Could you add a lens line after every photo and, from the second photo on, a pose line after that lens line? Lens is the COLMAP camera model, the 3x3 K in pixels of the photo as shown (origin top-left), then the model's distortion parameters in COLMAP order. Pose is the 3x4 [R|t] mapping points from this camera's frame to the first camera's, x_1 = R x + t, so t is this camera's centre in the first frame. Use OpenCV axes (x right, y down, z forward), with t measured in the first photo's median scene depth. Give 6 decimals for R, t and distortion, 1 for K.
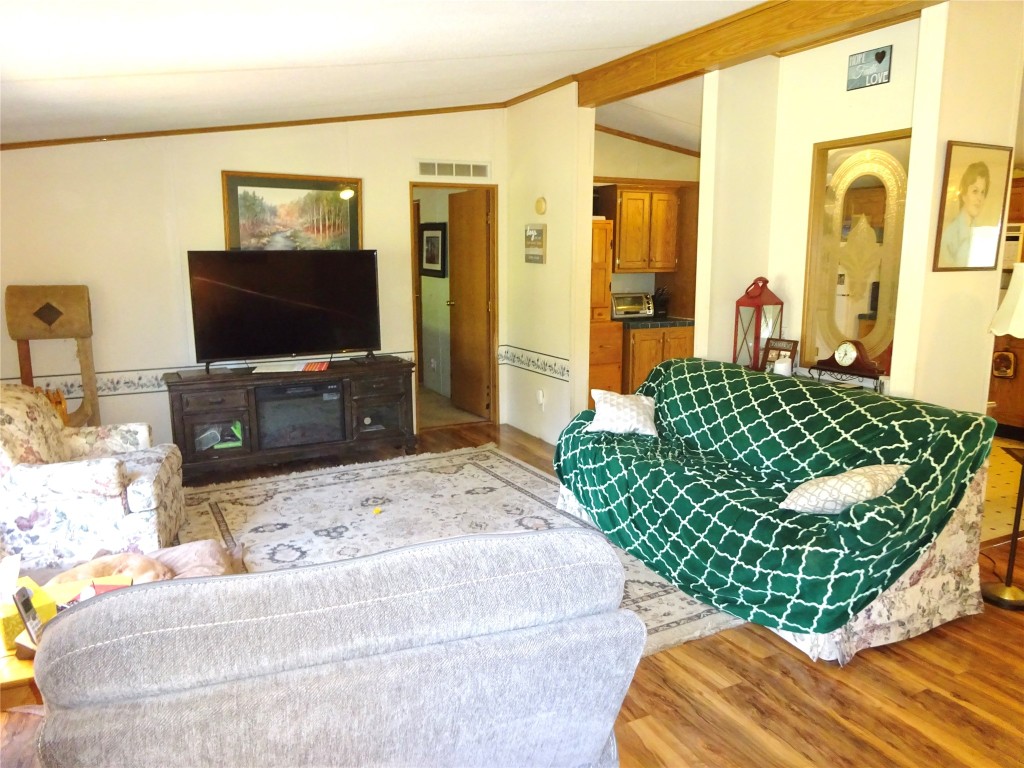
lens RADIAL K [[751.0, 0, 512.5], [0, 751.0, 386.7], [0, 0, 1]] dist [0.008001, -0.013813]
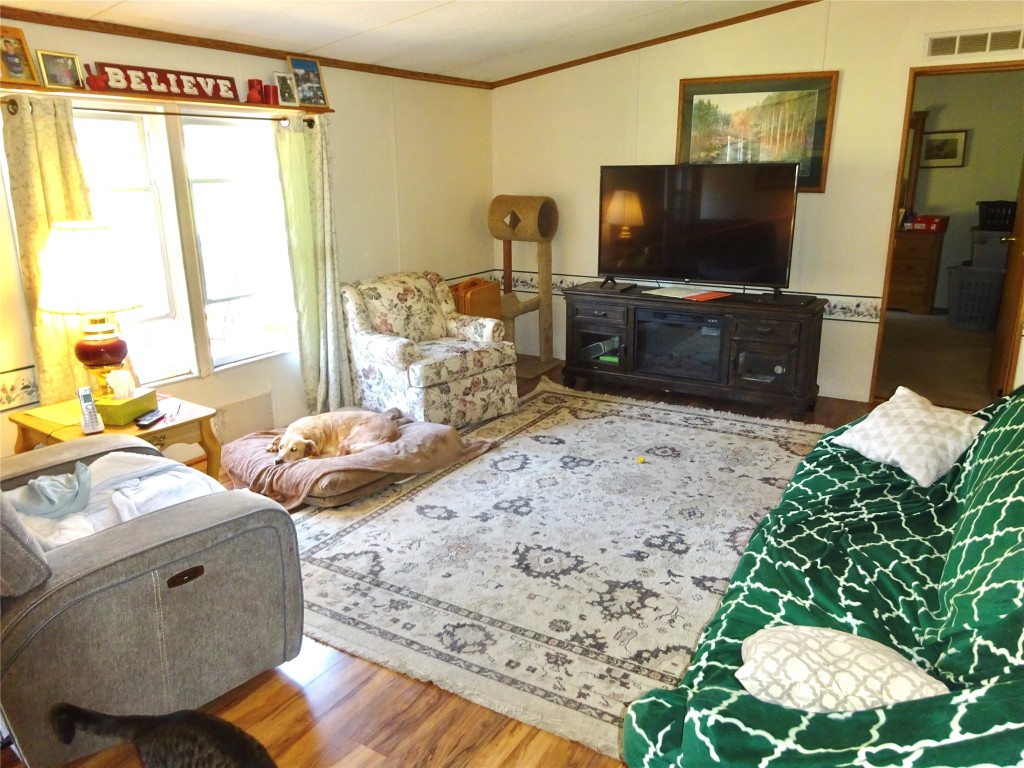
lens RADIAL K [[751.0, 0, 514.2], [0, 751.0, 387.3], [0, 0, 1]] dist [0.008001, -0.013813]
pose [[0.516438, 0.238330, -0.822491, 0.507233], [-0.145438, 0.970947, 0.190027, -0.076141], [0.843884, 0.021484, 0.536096, 0.414886]]
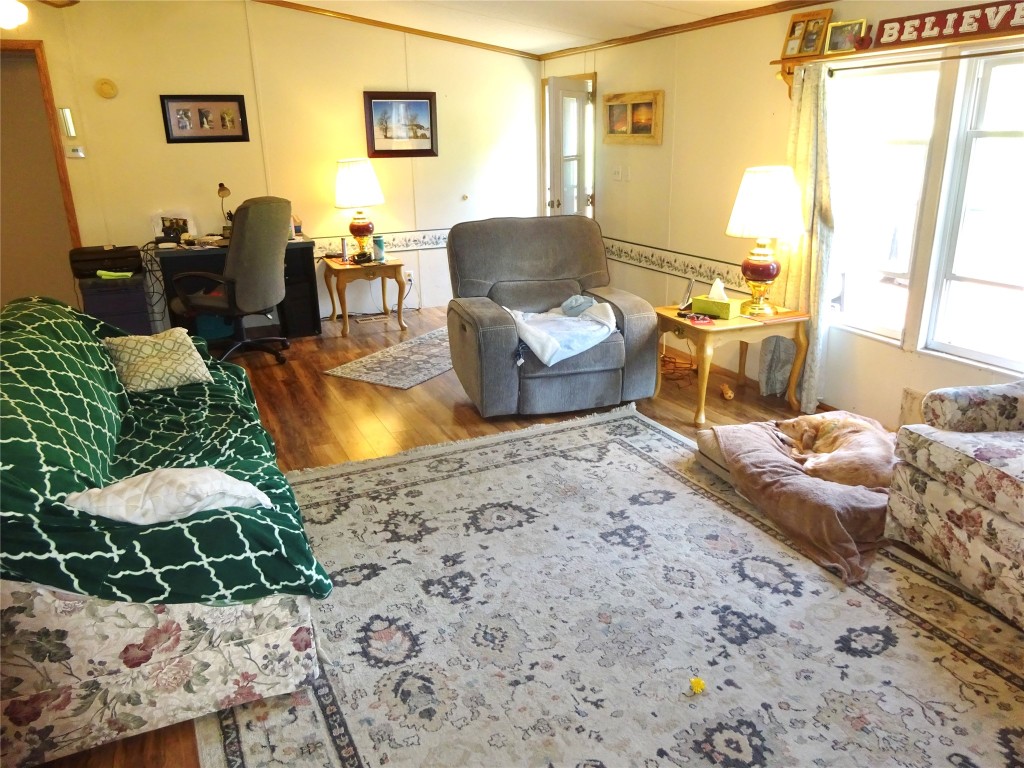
lens RADIAL K [[751.0, 0, 514.0], [0, 751.0, 388.8], [0, 0, 1]] dist [0.008001, -0.013813]
pose [[-0.999214, 0.007164, 0.038998, -0.089422], [0.025080, 0.875986, 0.481685, -0.255117], [-0.030711, 0.482284, -0.875476, 1.449108]]
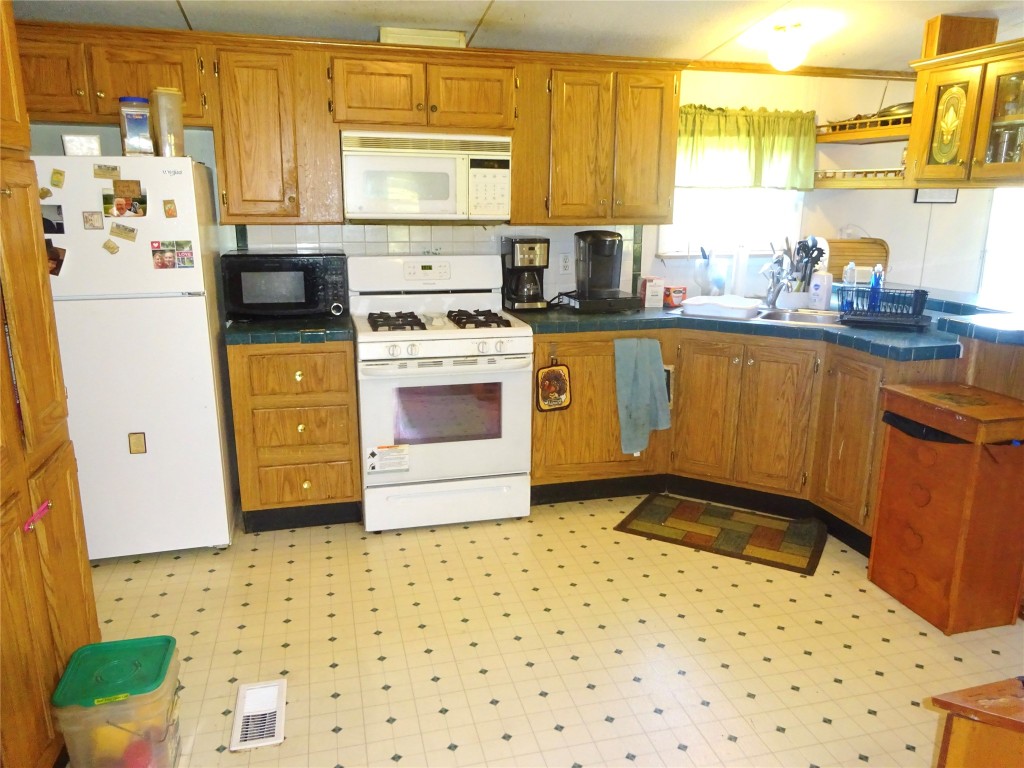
lens RADIAL K [[751.0, 0, 512.7], [0, 751.0, 388.5], [0, 0, 1]] dist [0.008001, -0.013813]
pose [[0.212362, -0.235972, 0.948272, 0.152639], [0.167515, 0.964832, 0.202579, -0.225357], [-0.962726, 0.115829, 0.244422, 1.330442]]
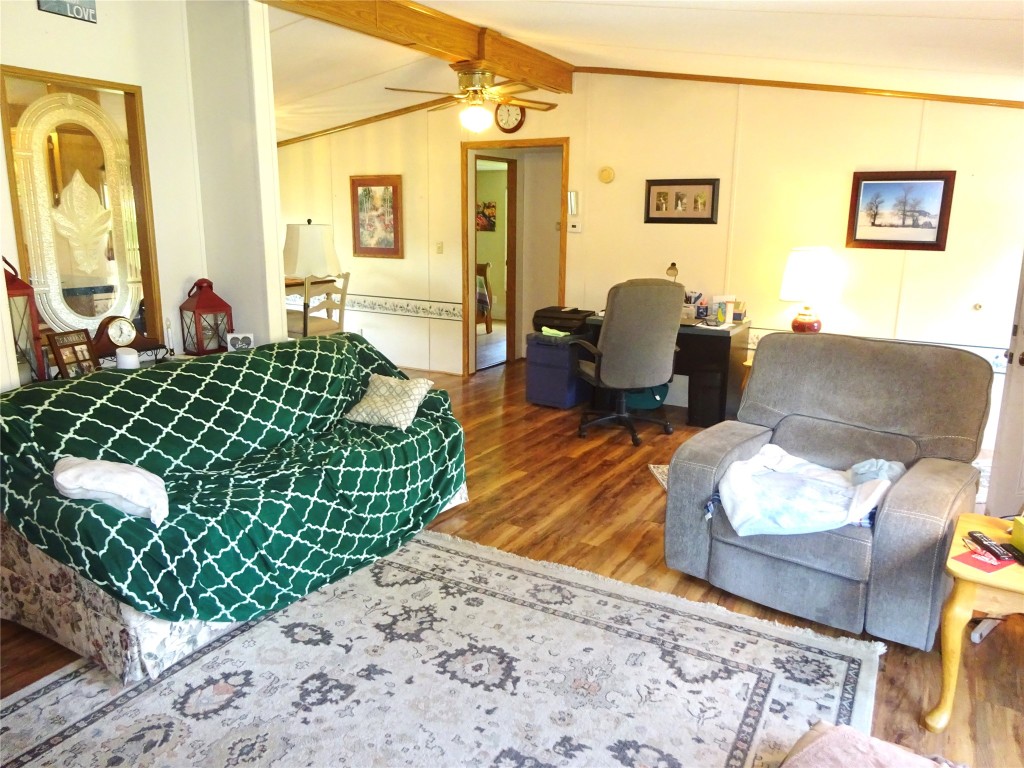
lens RADIAL K [[751.0, 0, 510.1], [0, 751.0, 389.2], [0, 0, 1]] dist [0.008001, -0.013813]
pose [[-0.540612, -0.195989, 0.818124, -0.540513], [0.137250, 0.938908, 0.315617, -0.196787], [-0.830000, 0.282914, -0.480686, 1.064423]]
